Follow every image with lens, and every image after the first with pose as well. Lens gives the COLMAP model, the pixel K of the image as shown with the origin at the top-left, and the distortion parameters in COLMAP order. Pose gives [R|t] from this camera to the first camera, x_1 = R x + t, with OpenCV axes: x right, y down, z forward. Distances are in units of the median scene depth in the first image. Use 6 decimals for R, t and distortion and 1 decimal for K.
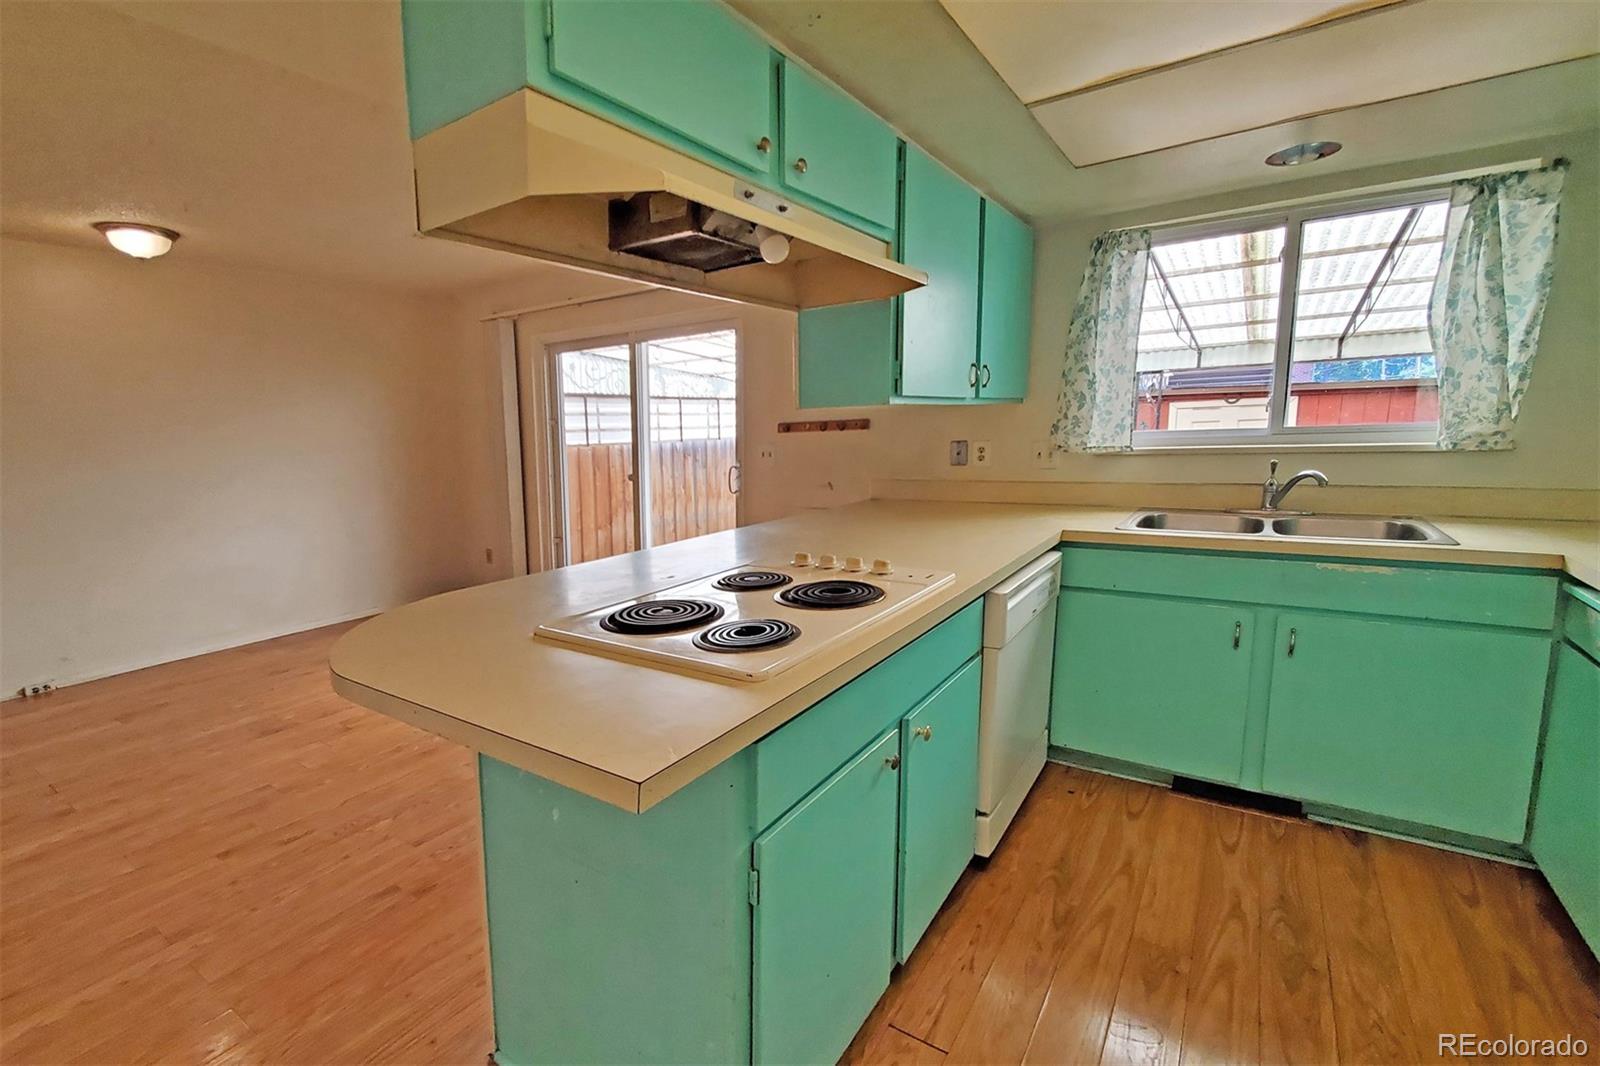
lens RADIAL K [[713.8, 0, 790.0], [0, 713.8, 495.2], [0, 0, 1]] dist [0.002219, 0.000165]
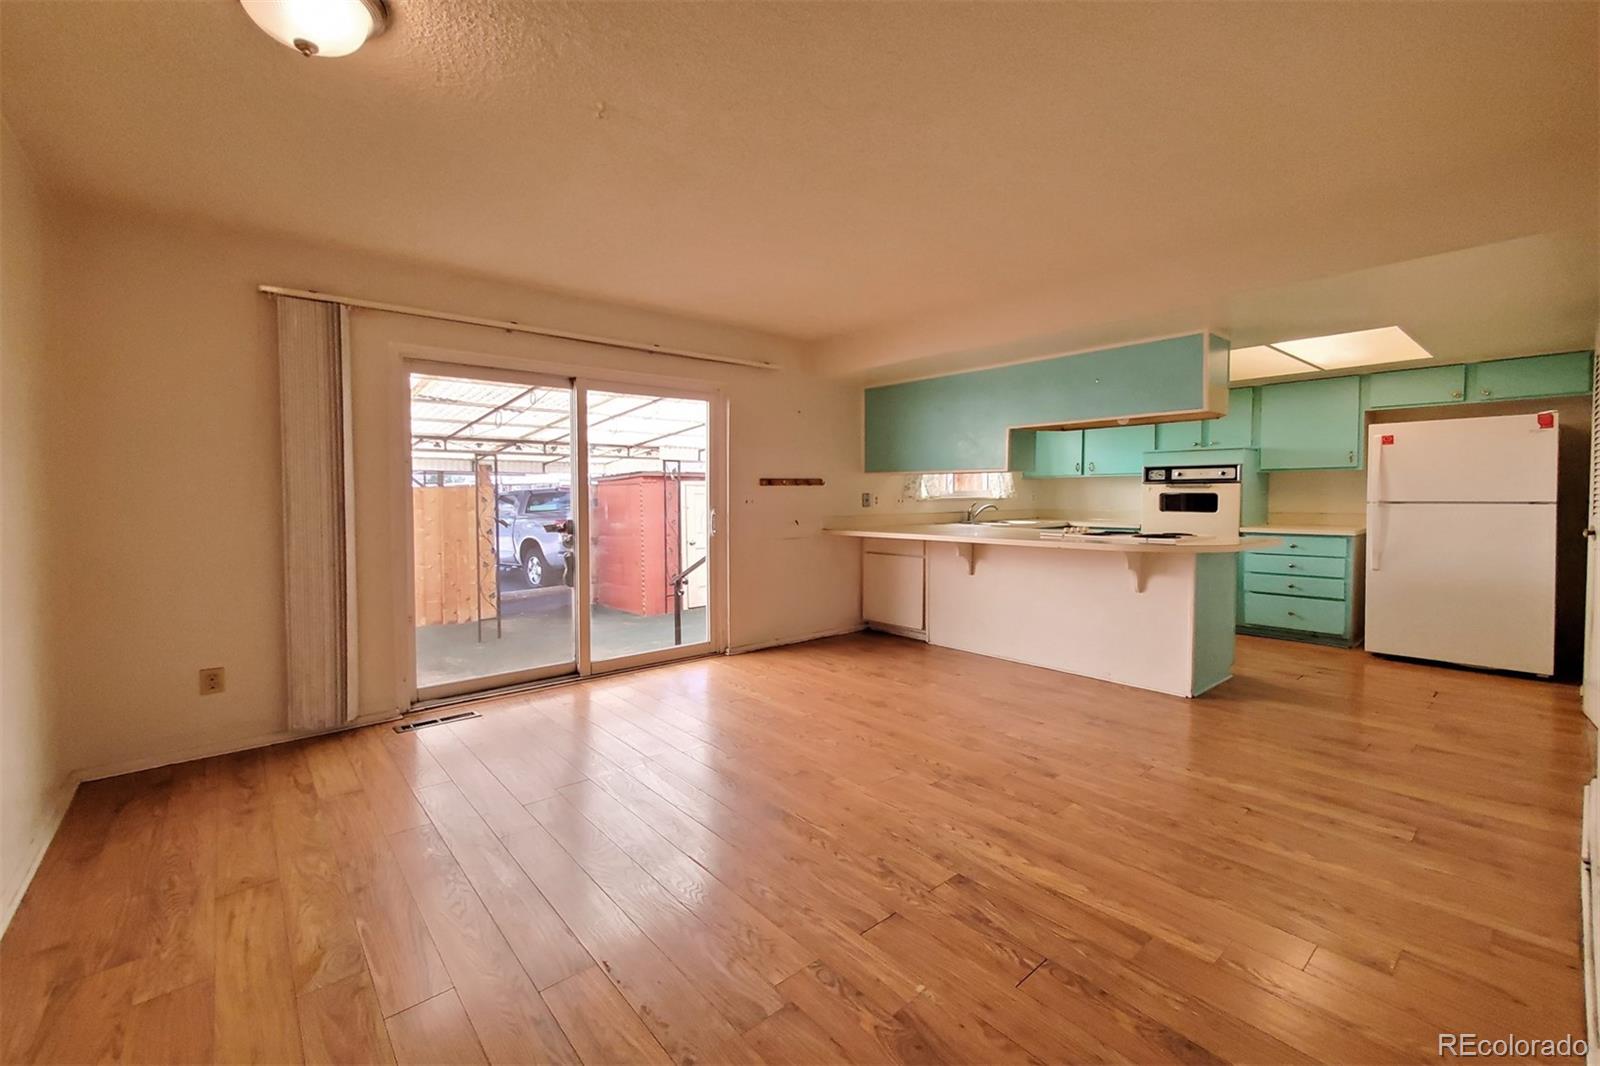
lens RADIAL K [[630.7, 0, 786.1], [0, 630.7, 503.6], [0, 0, 1]] dist [0.001548, 0.000363]
pose [[0.319856, 0.019394, 0.947268, -1.736837], [0.083877, 0.995285, -0.048699, 0.014233], [-0.943746, 0.095031, 0.316721, 0.880154]]
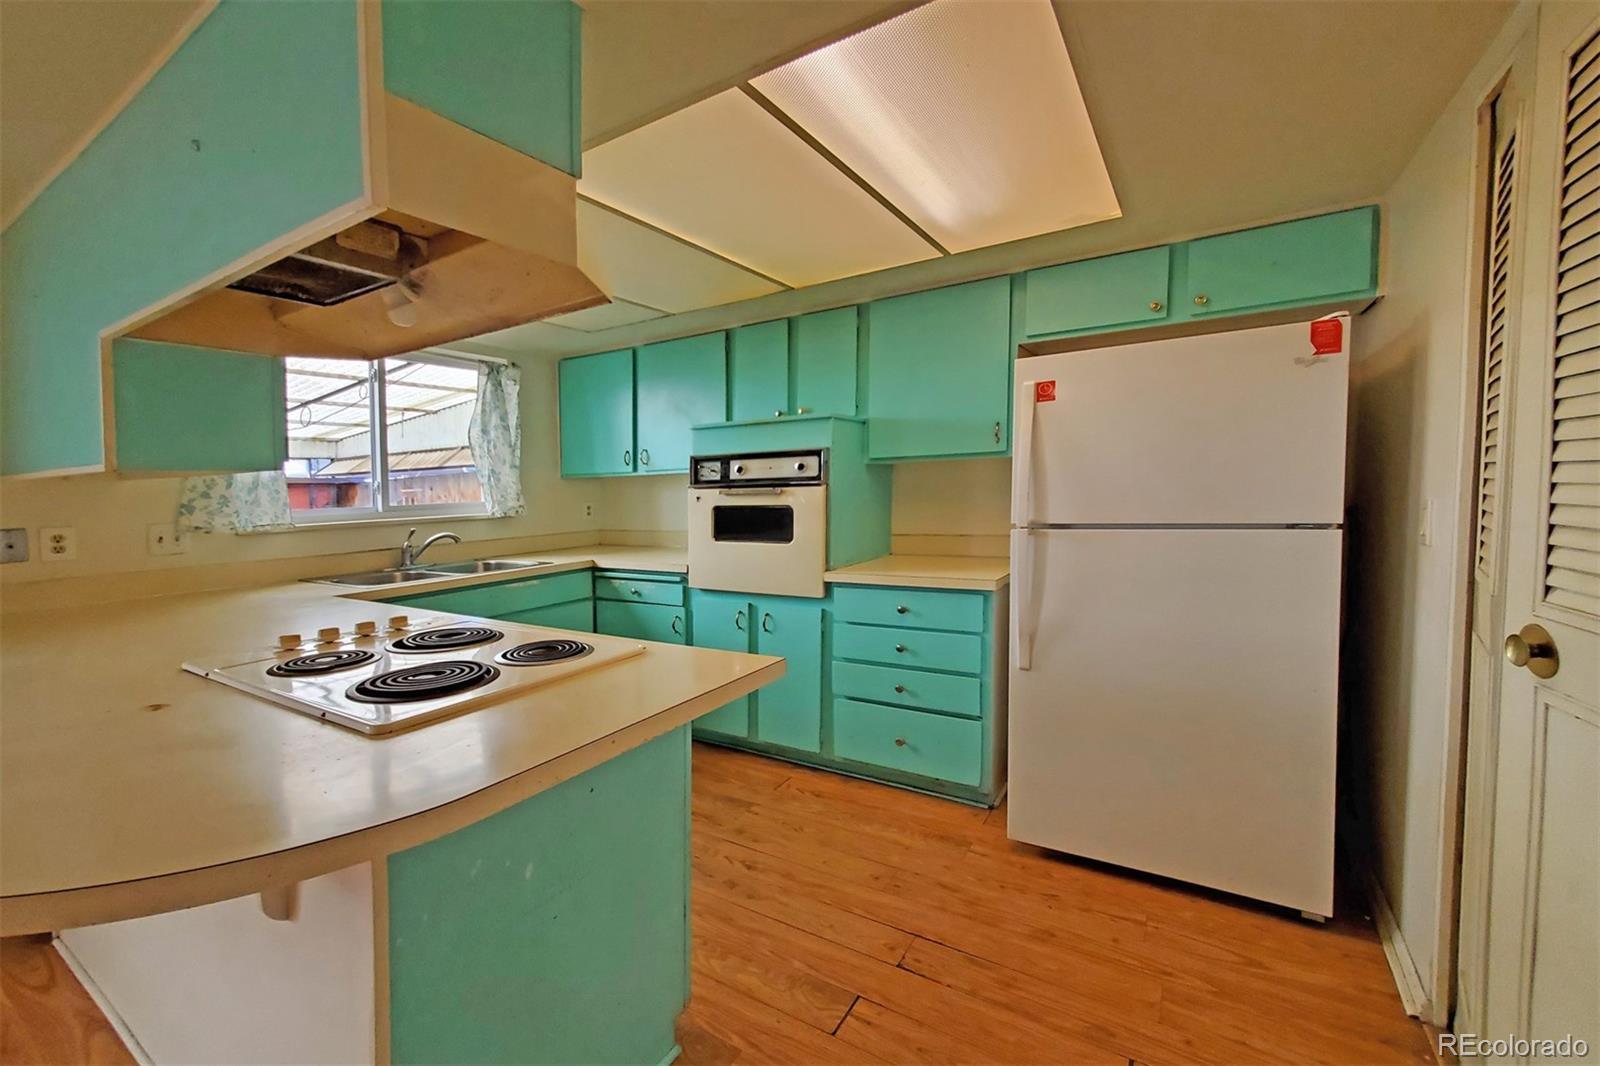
lens RADIAL K [[668.1, 0, 775.4], [0, 668.1, 537.1], [0, 0, 1]] dist [0.016623, 0.000018]
pose [[-0.006579, -0.042372, 0.999080, -0.586613], [0.125847, 0.991123, 0.042863, 0.000357], [-0.992028, 0.126013, -0.001188, 0.298153]]
